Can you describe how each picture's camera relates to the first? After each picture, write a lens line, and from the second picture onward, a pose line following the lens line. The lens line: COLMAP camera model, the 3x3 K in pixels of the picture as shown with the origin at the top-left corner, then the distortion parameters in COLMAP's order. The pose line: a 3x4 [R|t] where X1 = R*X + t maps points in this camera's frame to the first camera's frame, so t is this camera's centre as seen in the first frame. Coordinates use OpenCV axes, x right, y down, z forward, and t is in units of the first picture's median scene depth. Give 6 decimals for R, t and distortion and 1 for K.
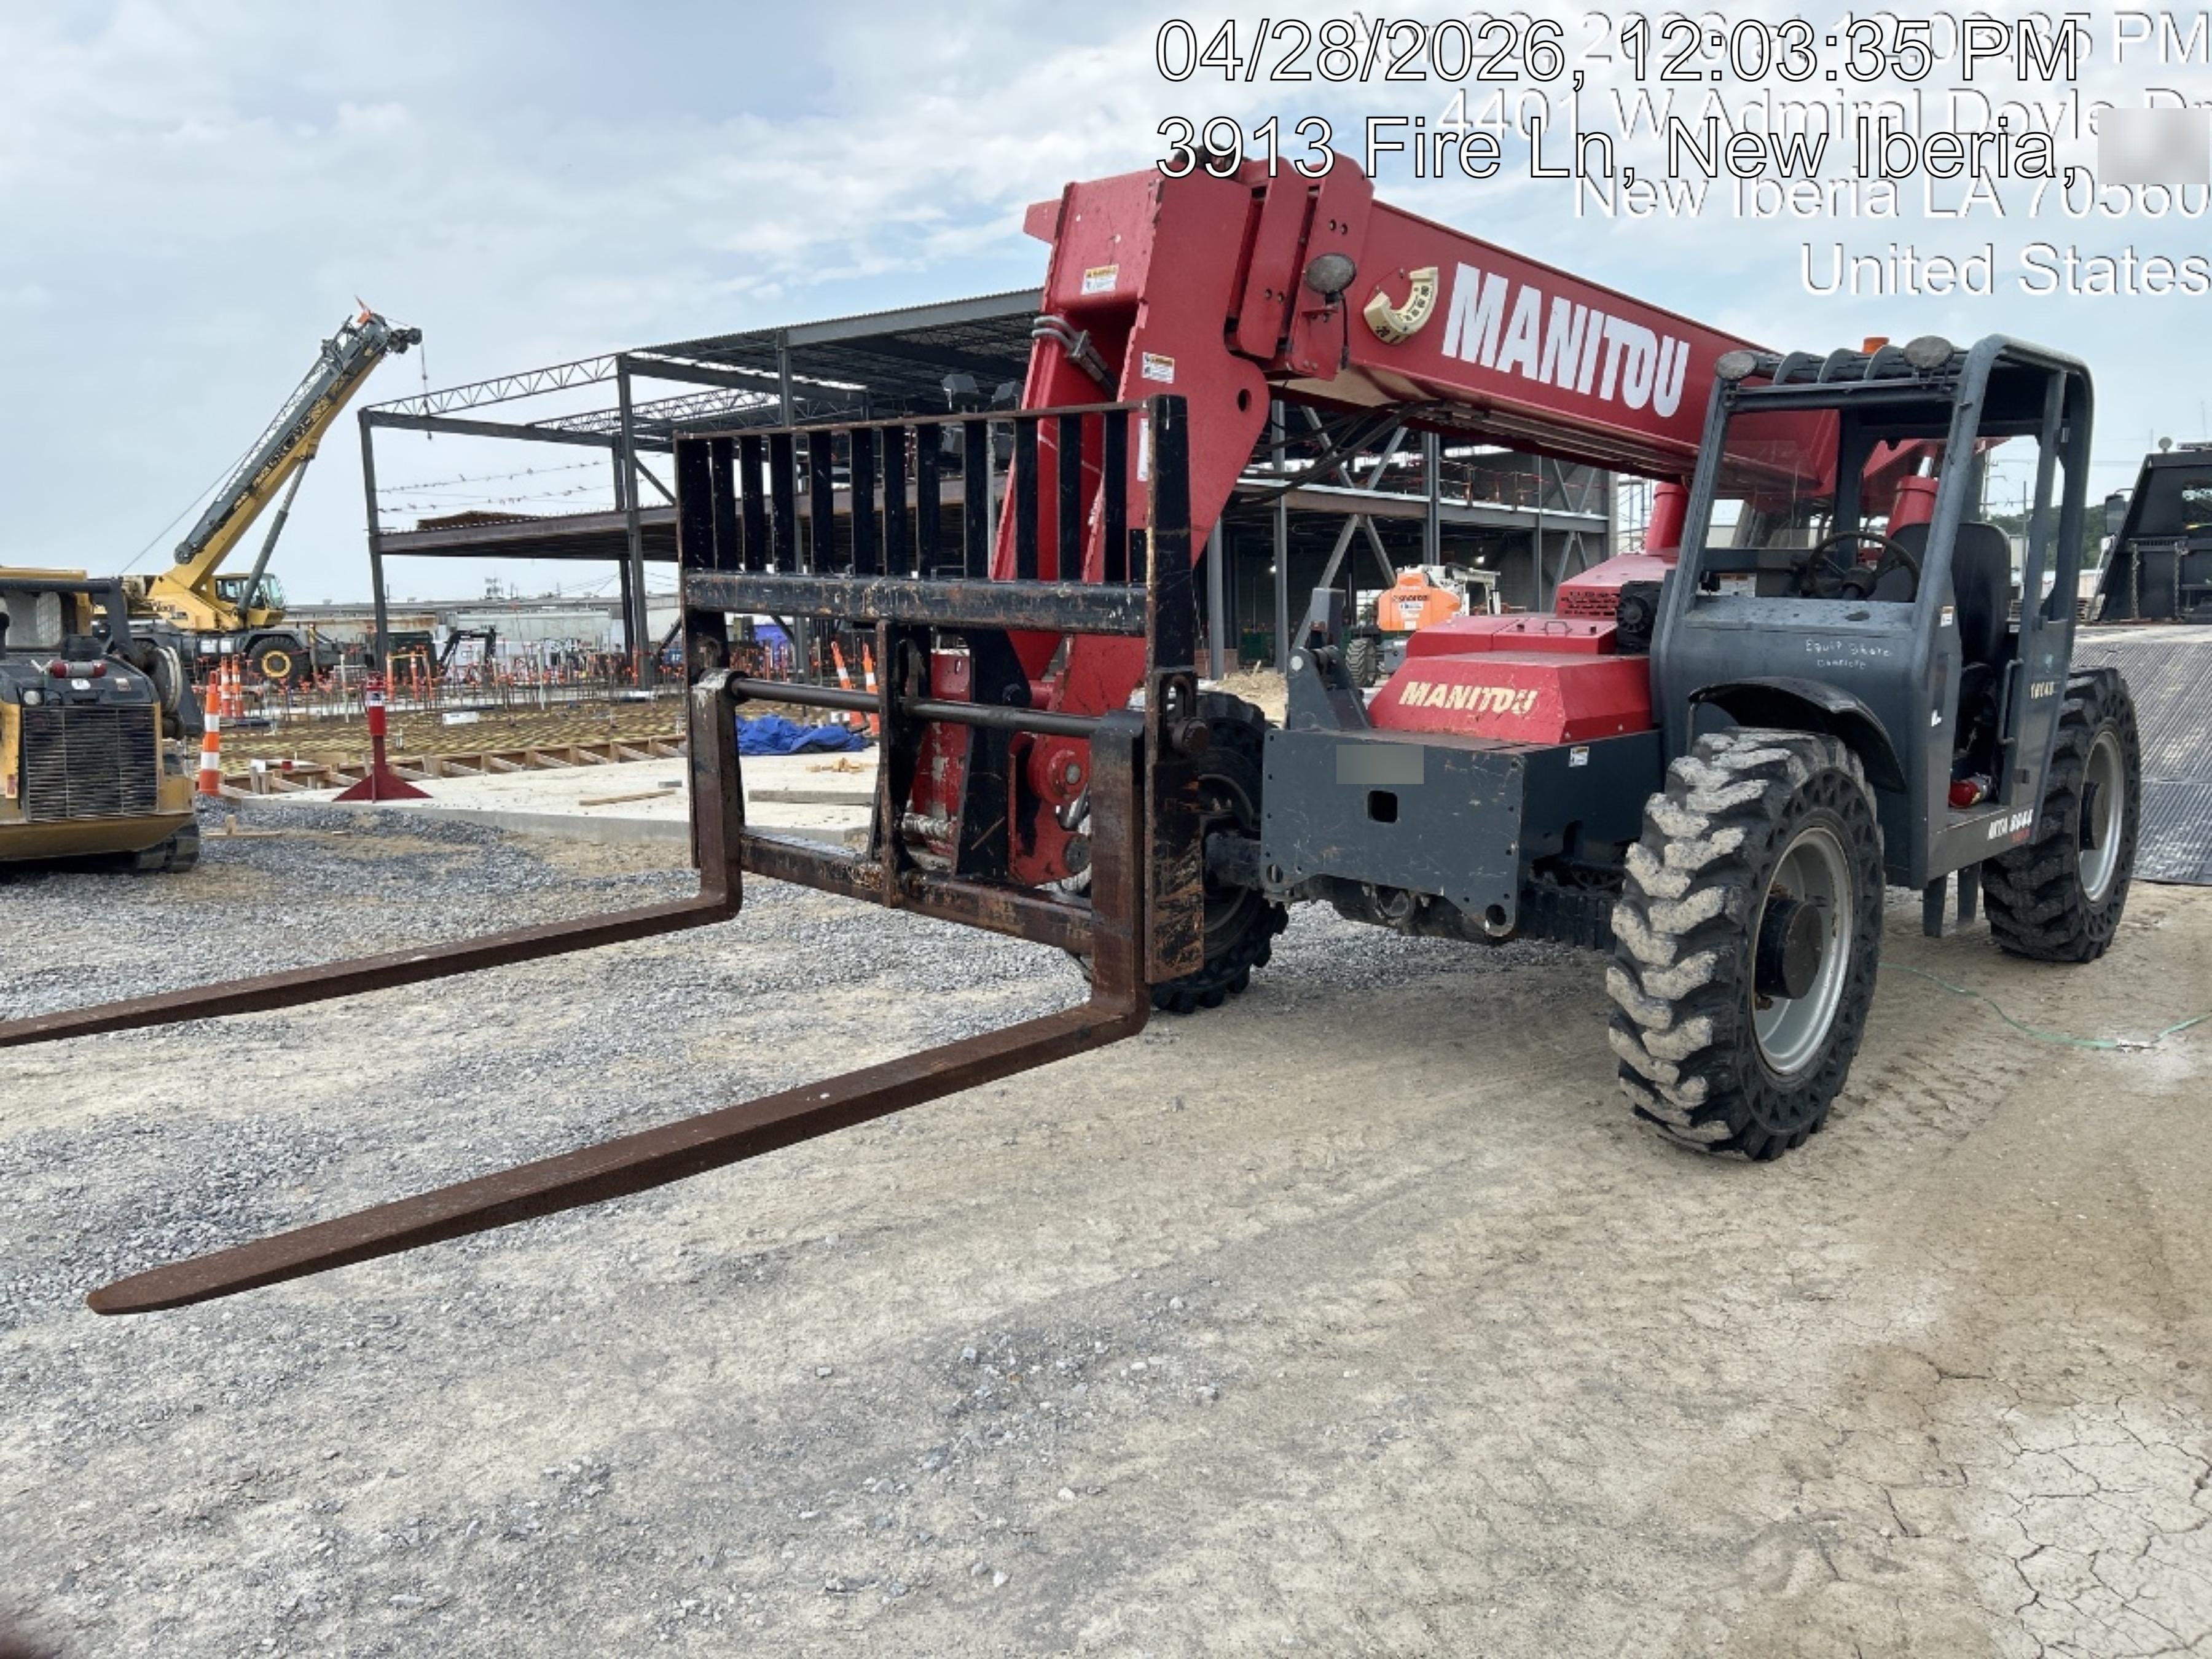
lens RADIAL K [[1664.9, 0, 1087.5], [0, 1664.9, 828.8], [0, 0, 1]] dist [0.047175, -0.045343]
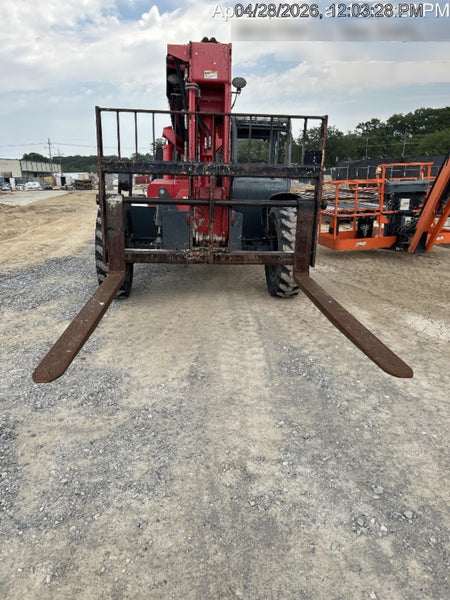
lens RADIAL K [[451.6, 0, 222.2], [0, 451.6, 297.7], [0, 0, 1]] dist [0.047175, -0.045343]
pose [[0.660480, -0.187302, 0.727107, -0.855371], [0.102655, 0.981819, 0.159667, -0.029440], [-0.743793, -0.030815, 0.667699, 0.397733]]
